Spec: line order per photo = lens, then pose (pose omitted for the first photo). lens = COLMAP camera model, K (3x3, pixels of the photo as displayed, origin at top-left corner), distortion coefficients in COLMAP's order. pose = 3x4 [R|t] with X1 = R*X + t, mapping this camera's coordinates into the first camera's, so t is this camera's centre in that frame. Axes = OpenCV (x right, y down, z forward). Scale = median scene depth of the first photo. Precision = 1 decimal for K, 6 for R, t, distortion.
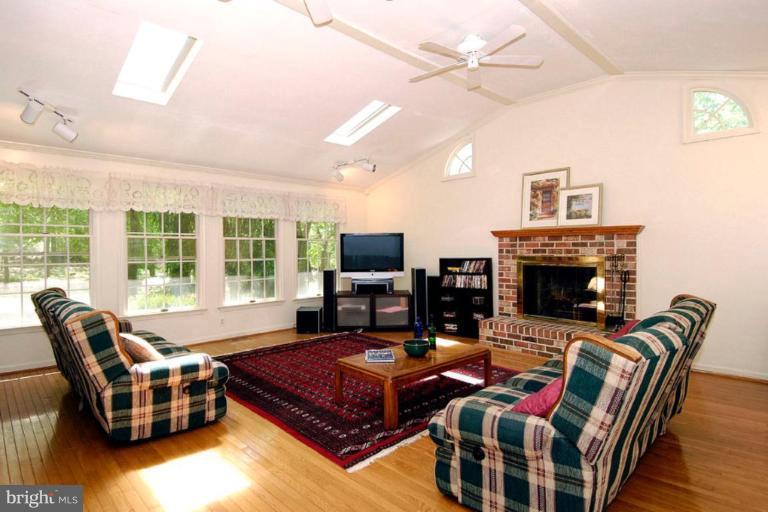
lens RADIAL K [[418.6, 0, 384.0], [0, 418.6, 256.0], [0, 0, 1]] dist [0.003198, 0.000121]
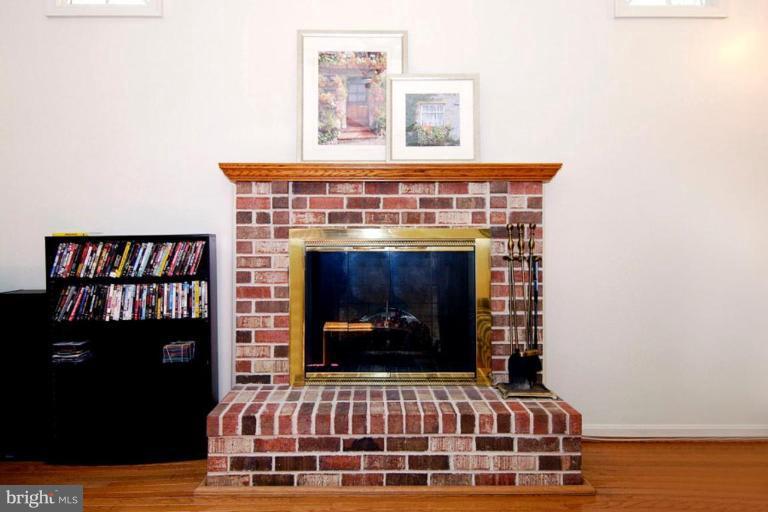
lens RADIAL K [[509.4, 0, 384.0], [0, 509.4, 256.0], [0, 0, 1]] dist [0.025270, -0.001383]
pose [[0.694560, 0.001738, 0.719433, 0.029815], [0.011960, 0.999831, -0.013962, 0.034331], [-0.719335, 0.018302, 0.694422, 0.611092]]
